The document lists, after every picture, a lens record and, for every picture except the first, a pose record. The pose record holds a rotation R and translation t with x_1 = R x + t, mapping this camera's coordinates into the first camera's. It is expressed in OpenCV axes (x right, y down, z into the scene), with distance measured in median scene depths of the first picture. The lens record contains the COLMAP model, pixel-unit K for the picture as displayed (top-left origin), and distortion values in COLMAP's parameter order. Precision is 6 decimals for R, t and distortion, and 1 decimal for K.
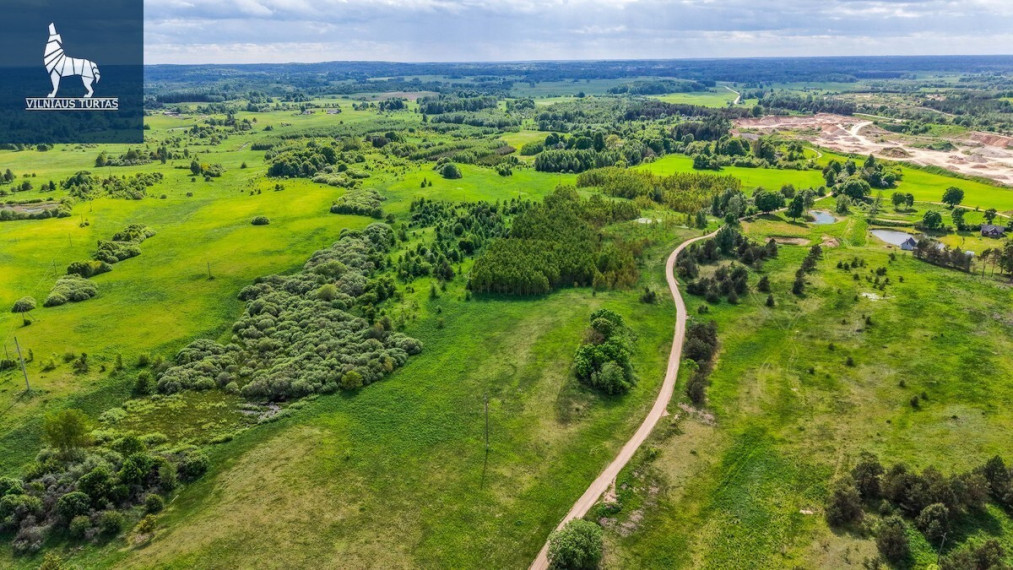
lens RADIAL K [[675.1, 0, 504.3], [0, 675.1, 287.9], [0, 0, 1]] dist [0.033102, -0.036459]
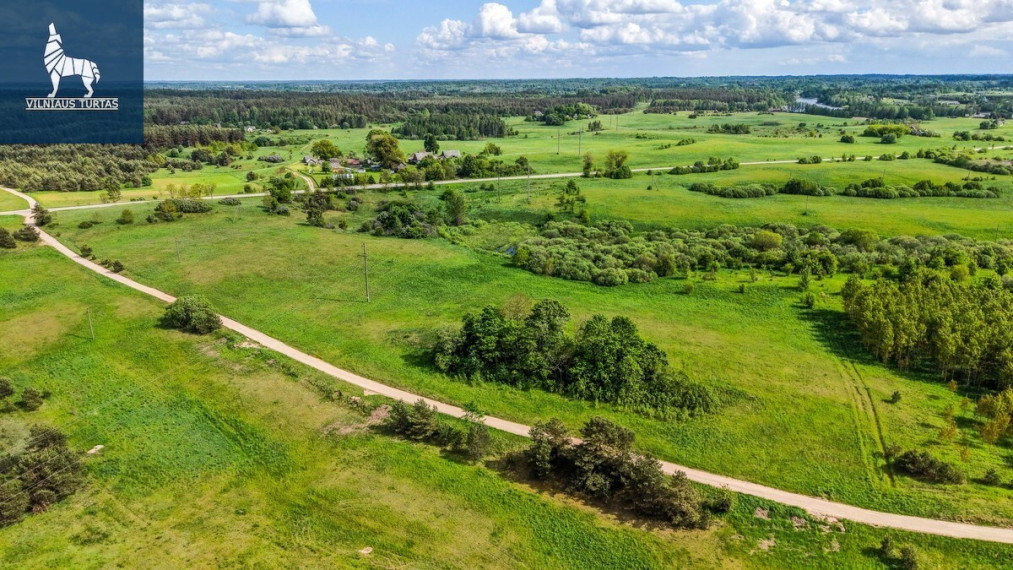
lens RADIAL K [[675.1, 0, 504.3], [0, 675.1, 287.9], [0, 0, 1]] dist [0.033102, -0.036459]
pose [[-0.169259, 0.303854, -0.937563, 0.669162], [-0.307920, 0.887365, 0.343174, -0.149000], [0.936236, 0.346779, -0.056632, 0.921067]]
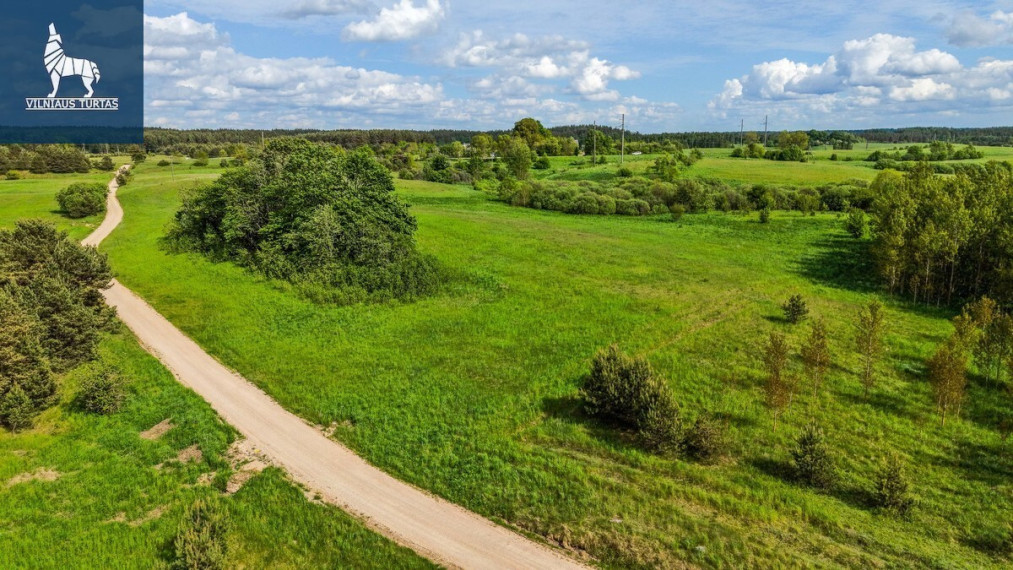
lens RADIAL K [[675.1, 0, 504.3], [0, 675.1, 287.9], [0, 0, 1]] dist [0.033102, -0.036459]
pose [[-0.546385, 0.194541, -0.814627, 0.388400], [-0.257142, 0.886707, 0.384225, -0.056397], [0.797083, 0.419409, -0.434459, 1.215850]]
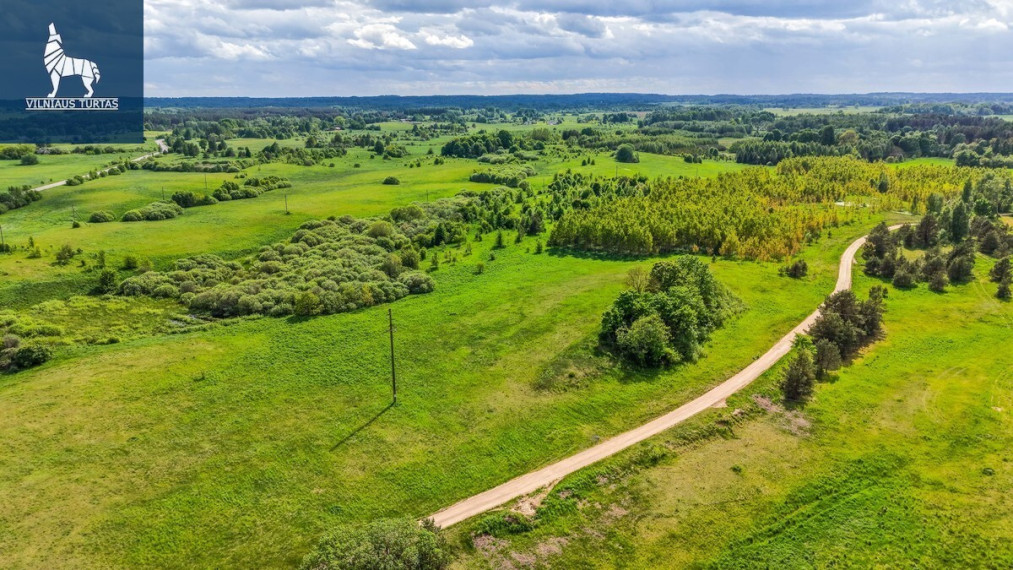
lens RADIAL K [[697.3, 0, 505.3], [0, 697.3, 250.9], [0, 0, 1]] dist [0.007485, 0.000467]
pose [[0.937306, 0.080829, -0.339003, 0.210107], [-0.116616, 0.989401, -0.086527, 0.104799], [0.328416, 0.120636, 0.936798, 0.296663]]
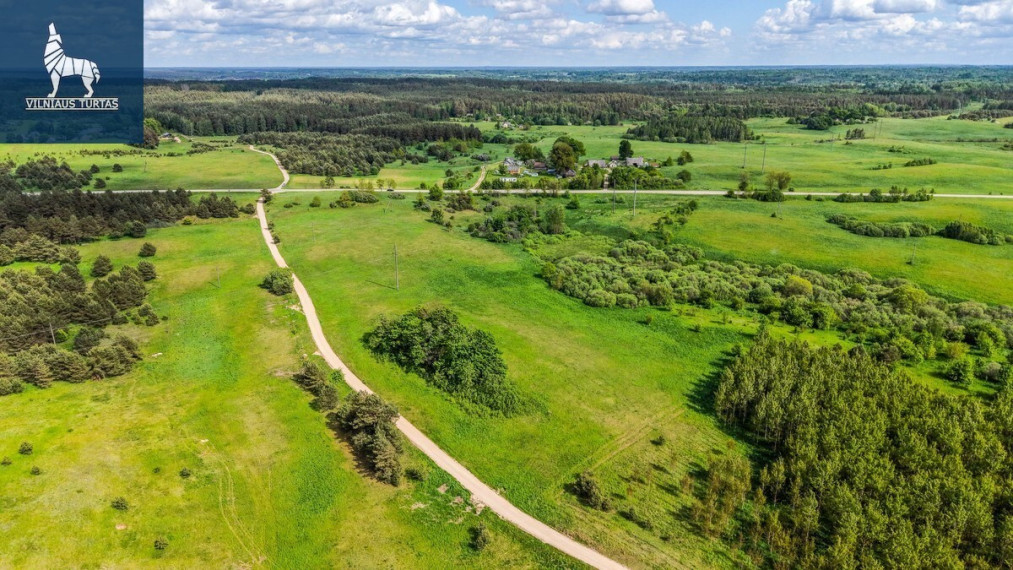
lens RADIAL K [[675.1, 0, 504.3], [0, 675.1, 287.9], [0, 0, 1]] dist [0.033102, -0.036459]
pose [[-0.587917, 0.265697, -0.764041, 0.645005], [-0.249700, 0.838785, 0.483829, -0.344401], [0.769418, 0.475232, -0.426791, 1.280166]]
